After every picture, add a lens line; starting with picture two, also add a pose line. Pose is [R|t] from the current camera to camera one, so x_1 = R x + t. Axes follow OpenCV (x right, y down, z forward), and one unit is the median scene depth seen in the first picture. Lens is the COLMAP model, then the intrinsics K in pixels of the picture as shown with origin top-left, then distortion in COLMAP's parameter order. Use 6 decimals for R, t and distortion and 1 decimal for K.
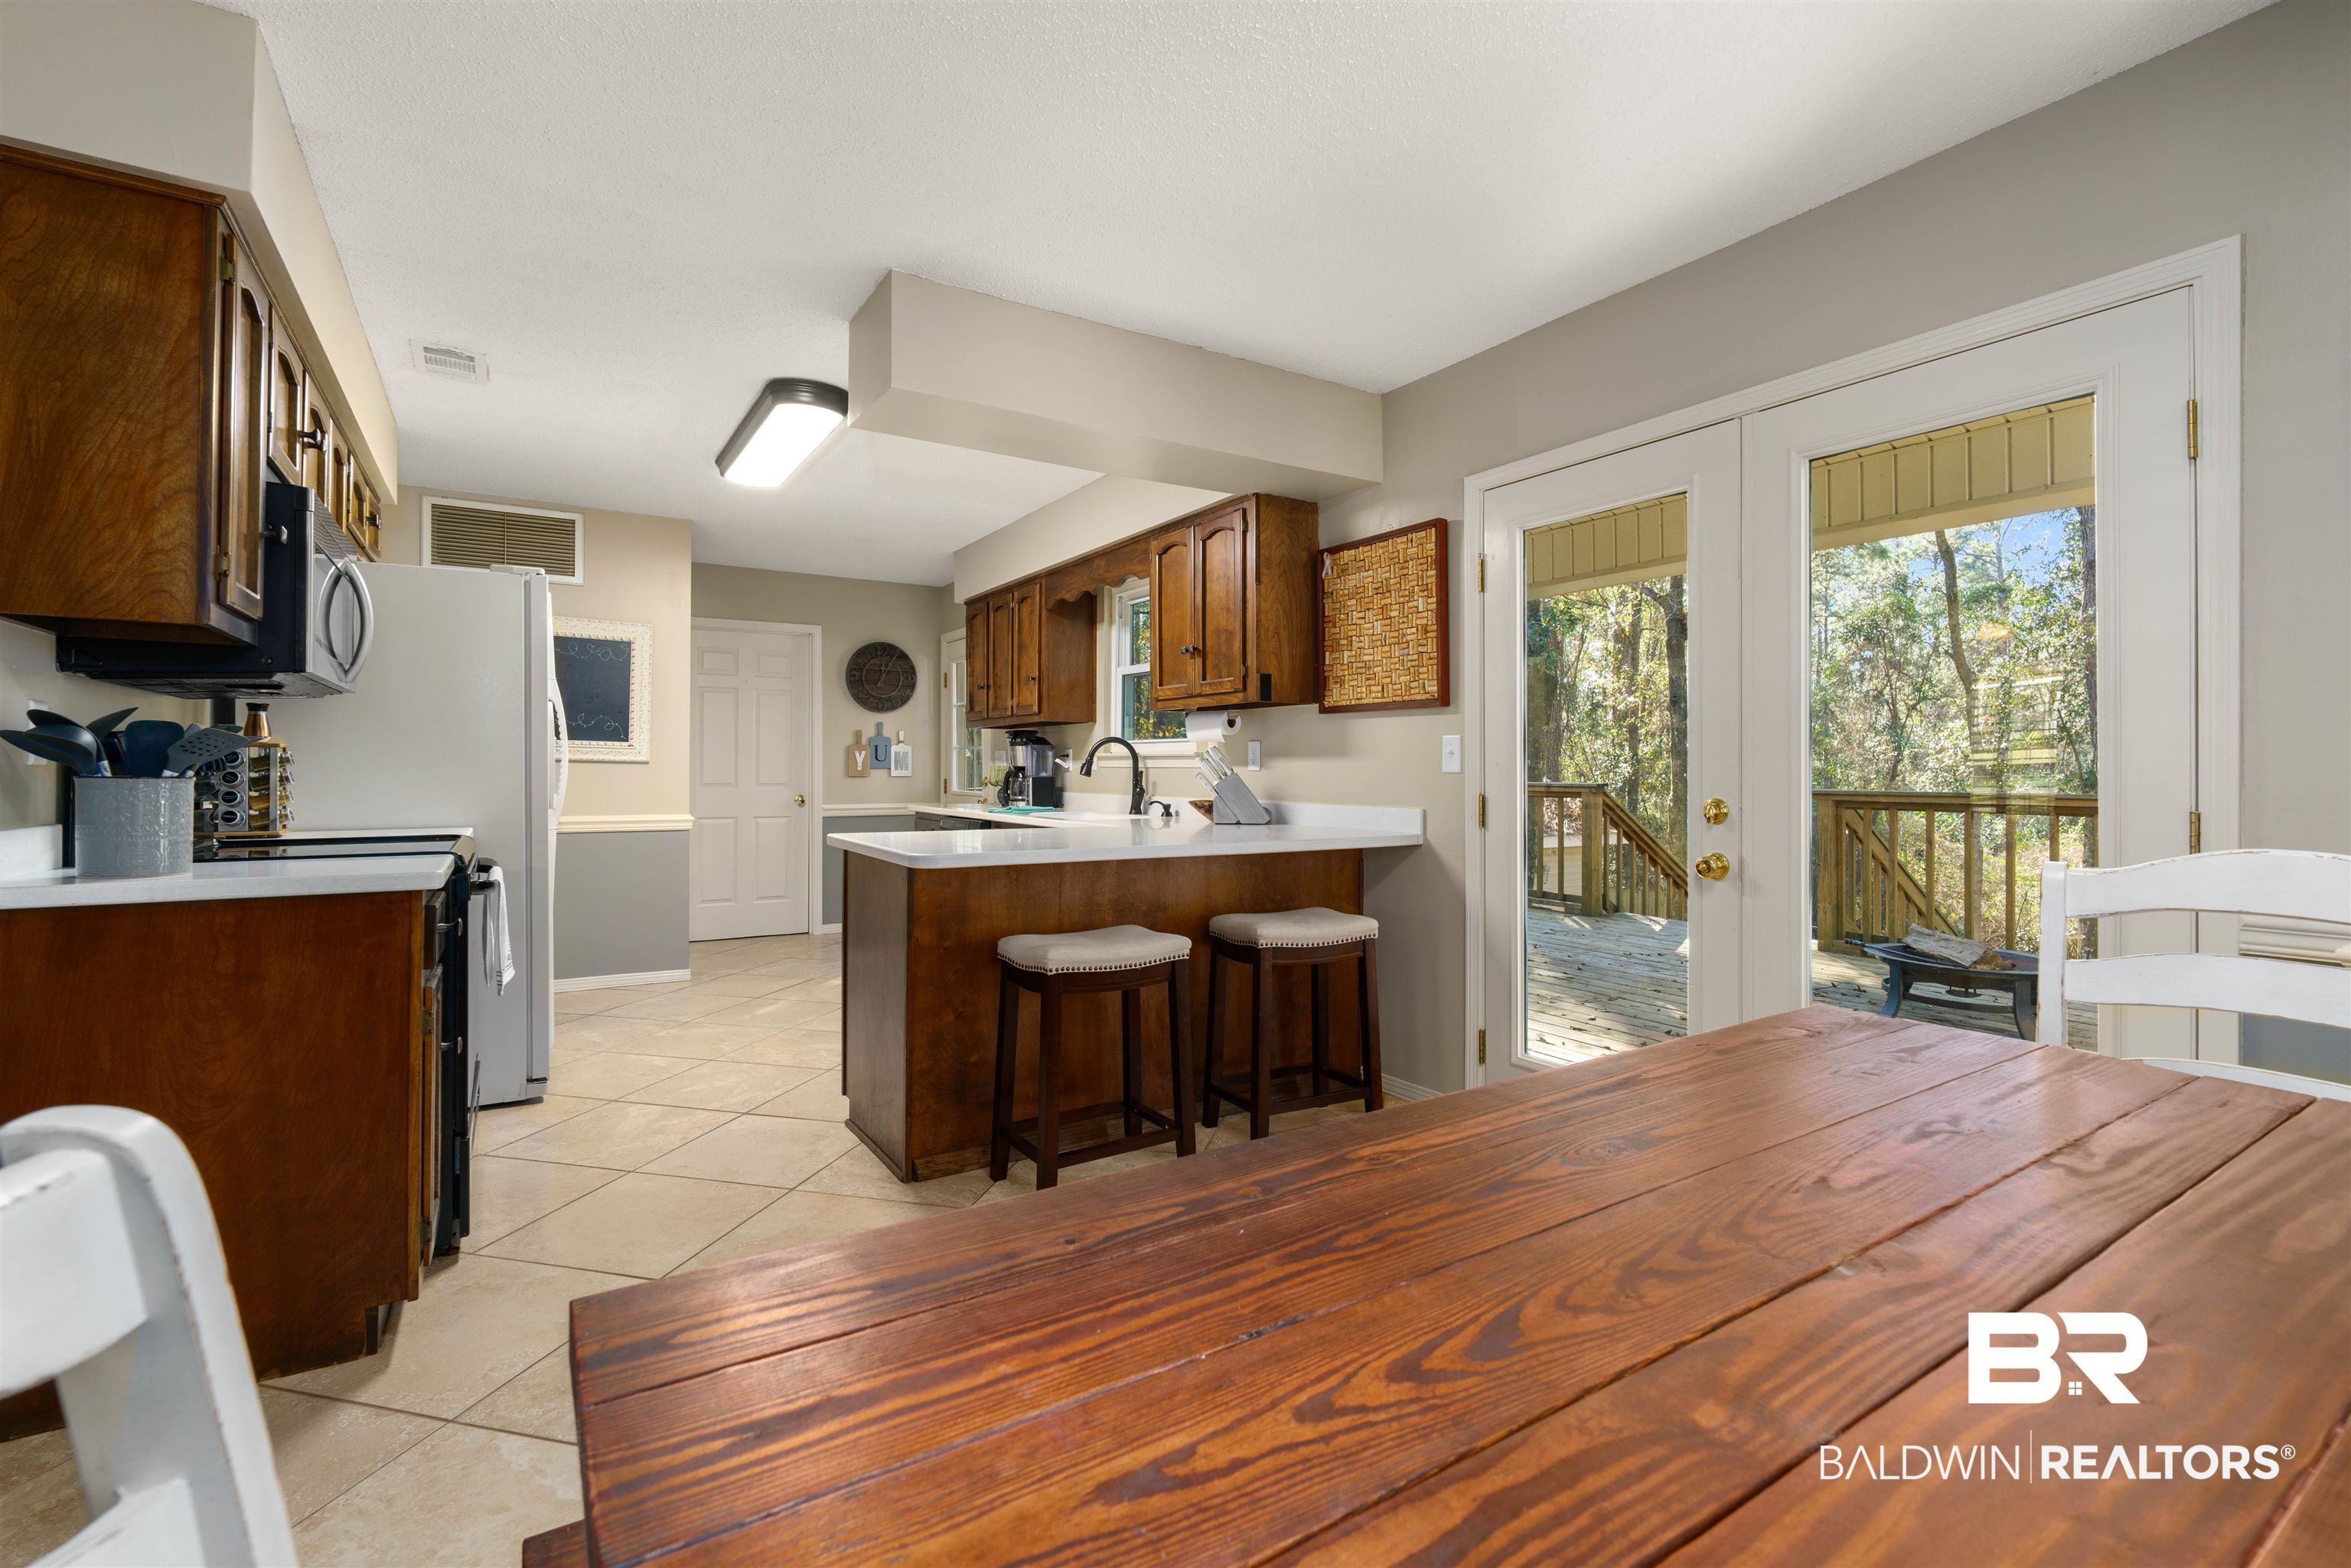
lens RADIAL K [[1037.1, 0, 1169.0], [0, 1037.1, 770.2], [0, 0, 1]] dist [-0.001348, 0.000090]
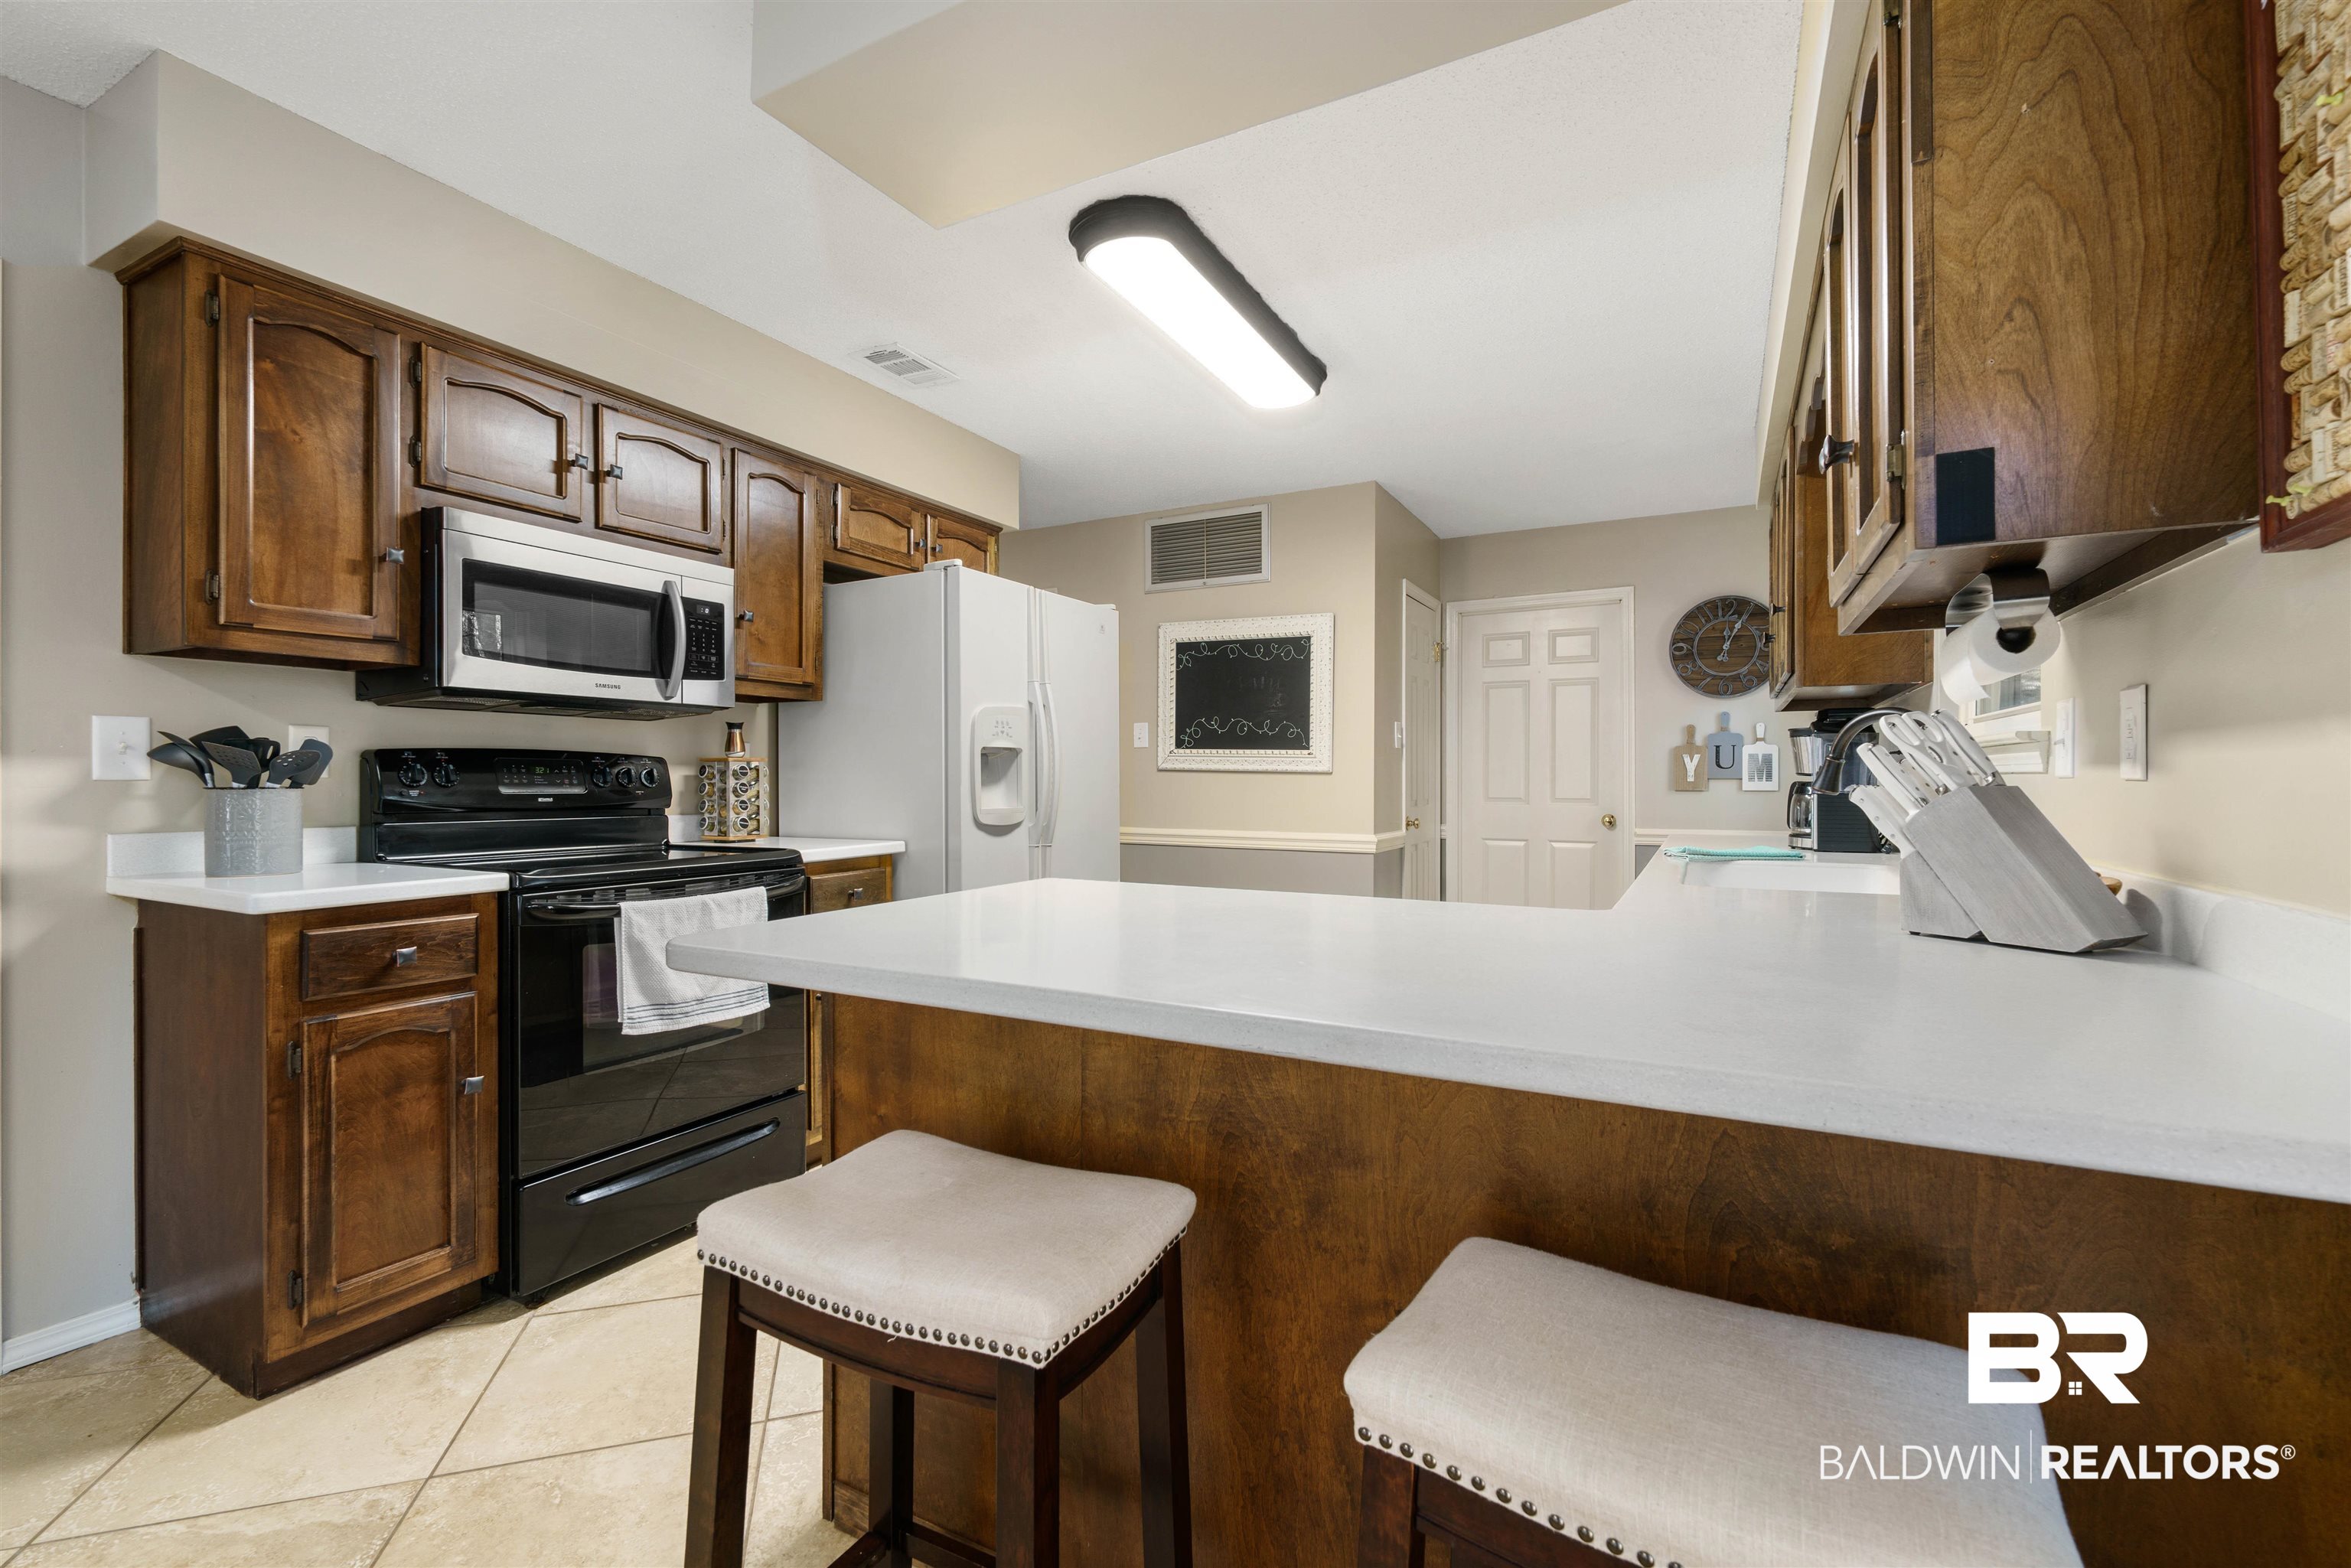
lens RADIAL K [[1004.3, 0, 1175.5], [0, 1004.3, 784.0], [0, 0, 1]] dist [-0.001476, -0.000222]
pose [[0.498490, 0.000488, -0.866895, 0.204826], [0.000802, 0.999999, 0.001024, 0.001414], [0.866895, -0.001206, 0.498489, 0.592495]]
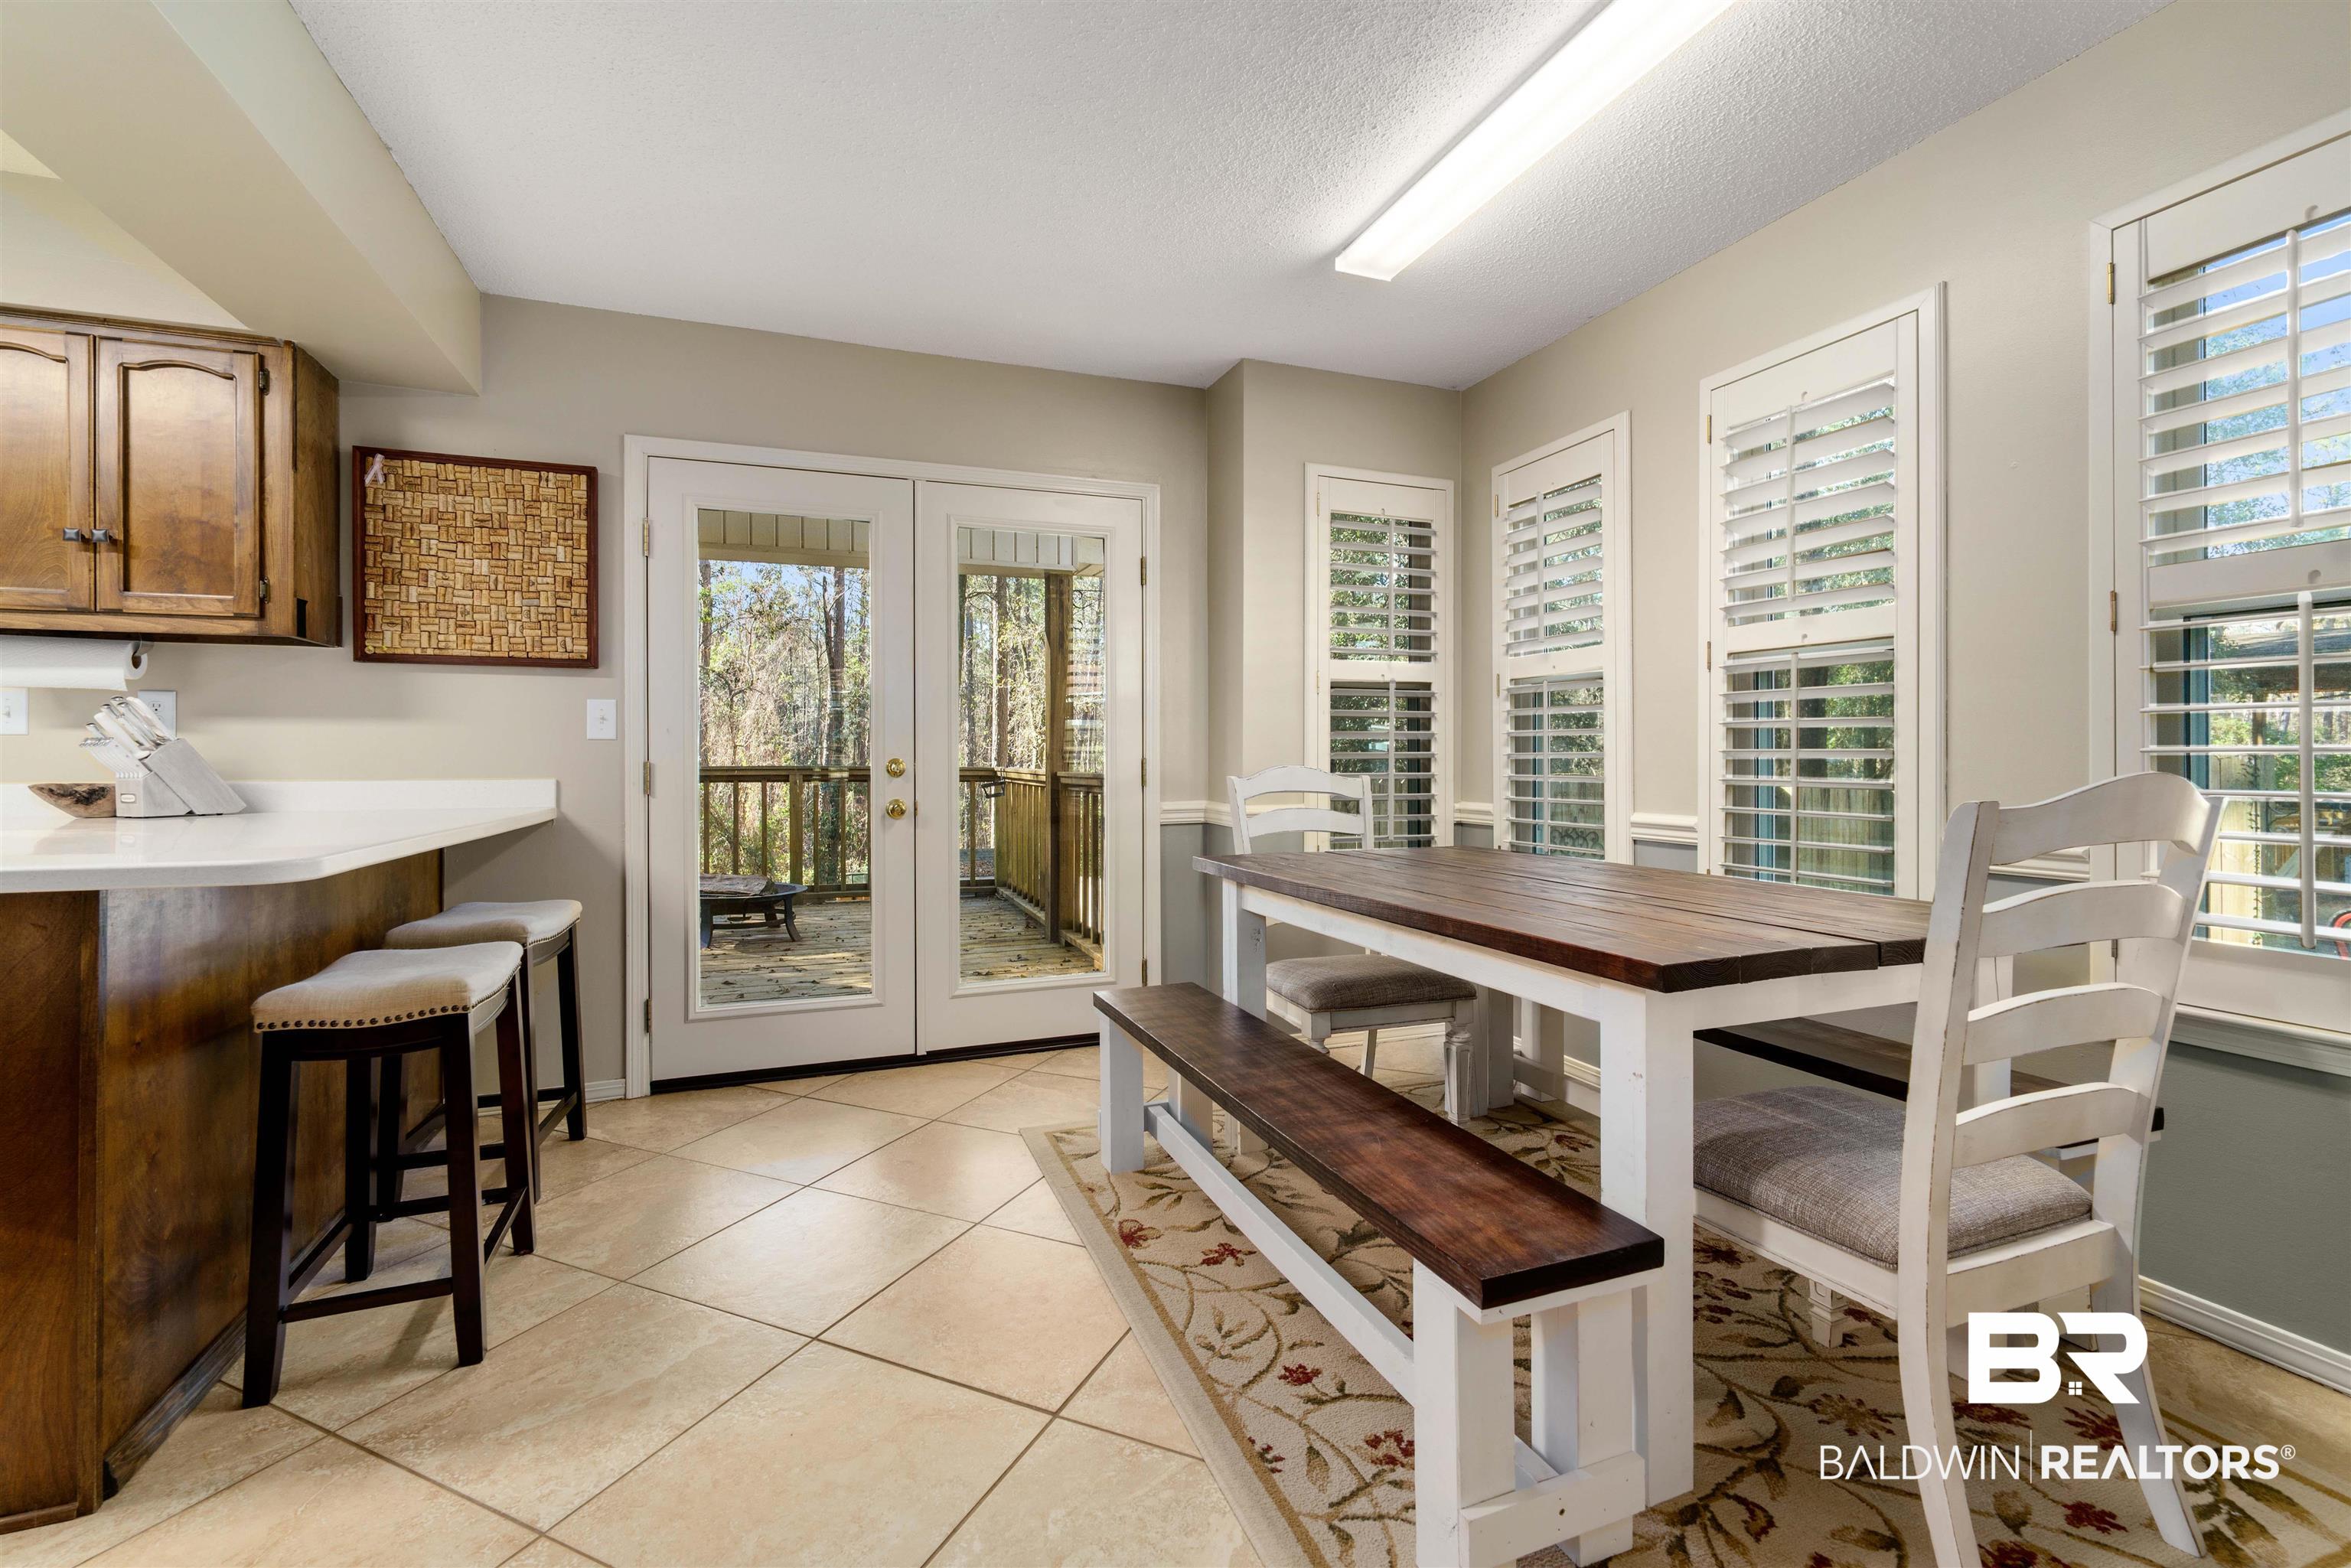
lens RADIAL K [[1018.5, 0, 1169.2], [0, 1018.5, 753.2], [0, 0, 1]] dist [-0.001645, -0.000180]
pose [[0.192597, 0.002656, 0.981274, -0.428923], [0.005113, 0.999980, -0.003710, 0.016930], [-0.981265, 0.005732, 0.192579, 0.249368]]
